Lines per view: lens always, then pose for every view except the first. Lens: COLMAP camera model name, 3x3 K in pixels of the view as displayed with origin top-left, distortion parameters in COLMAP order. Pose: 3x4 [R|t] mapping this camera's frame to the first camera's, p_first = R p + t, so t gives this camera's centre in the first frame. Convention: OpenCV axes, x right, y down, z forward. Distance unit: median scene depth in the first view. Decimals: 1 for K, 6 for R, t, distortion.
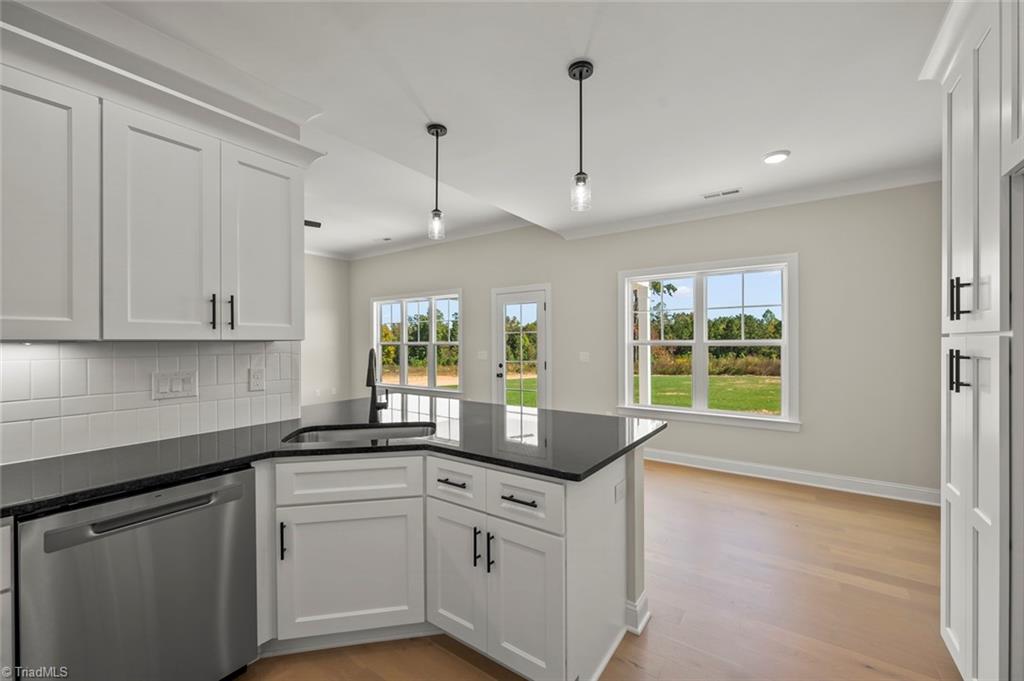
lens RADIAL K [[410.1, 0, 513.8], [0, 410.1, 342.0], [0, 0, 1]] dist [-0.001683, 0.000117]
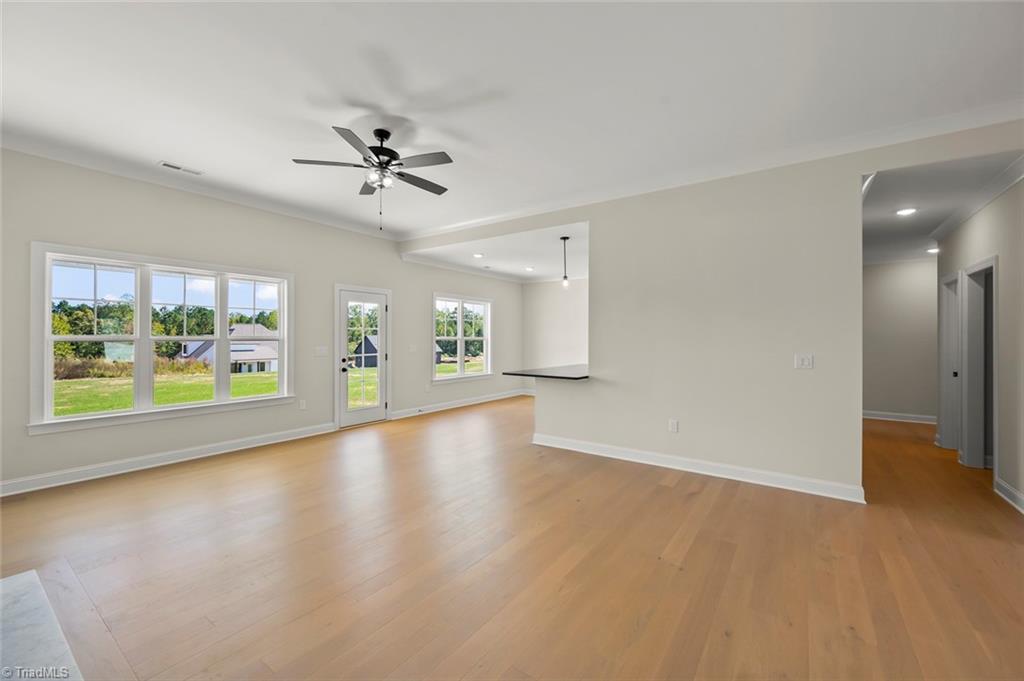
lens RADIAL K [[410.1, 0, 518.6], [0, 410.1, 335.4], [0, 0, 1]] dist [-0.001683, 0.000117]
pose [[-0.002211, 0.010920, 0.999938, -1.145827], [-0.003460, 0.999934, -0.010927, 0.005265], [-0.999992, -0.003484, -0.002173, 0.614836]]
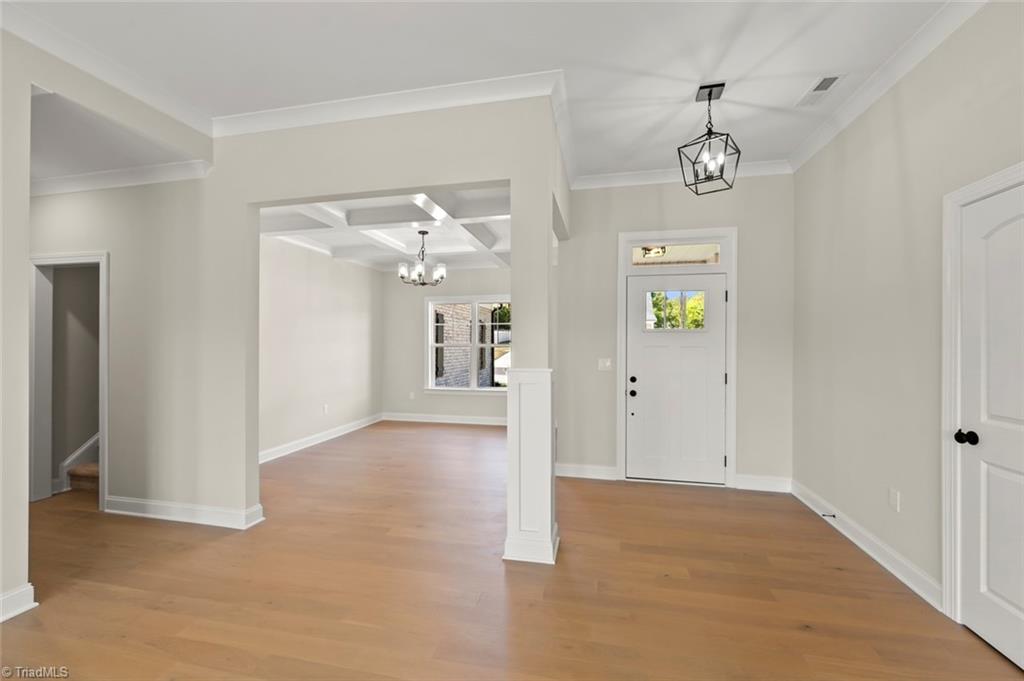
lens RADIAL K [[410.1, 0, 512.2], [0, 410.1, 341.4], [0, 0, 1]] dist [-0.001683, 0.000117]
pose [[-0.926600, 0.005414, -0.376010, -0.791214], [0.006875, 0.999973, -0.002542, 0.003251], [0.375986, -0.004941, -0.926612, 0.623835]]
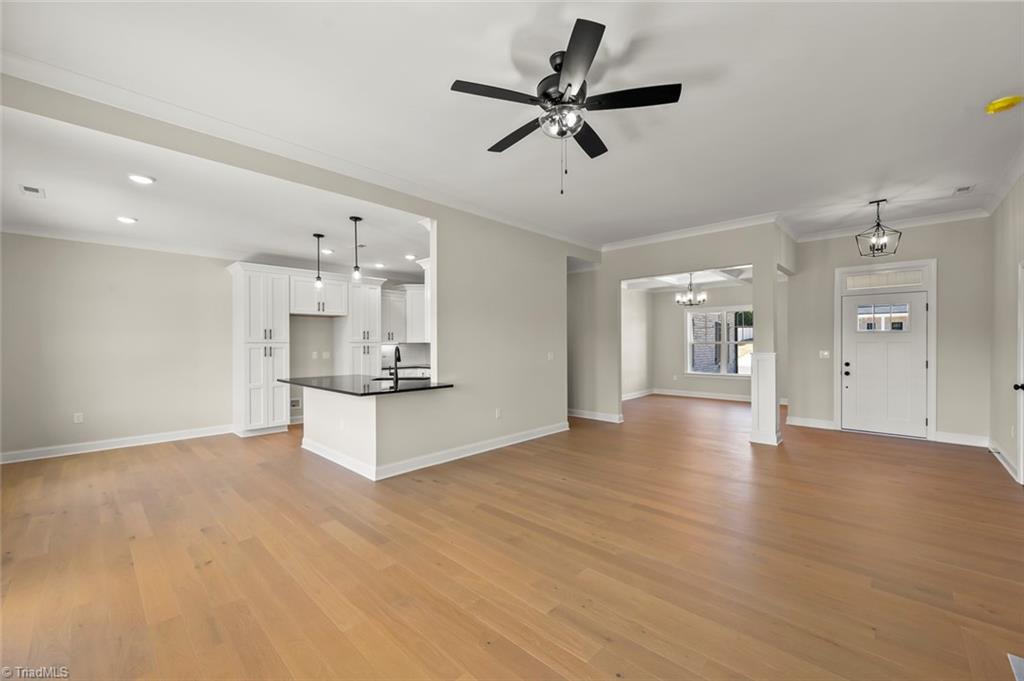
lens RADIAL K [[410.1, 0, 513.2], [0, 410.1, 340.0], [0, 0, 1]] dist [-0.001683, 0.000117]
pose [[-0.988460, 0.012128, 0.150995, -0.534390], [0.011163, 0.999911, -0.007242, 0.002817], [-0.151069, -0.005473, -0.988508, 1.277199]]
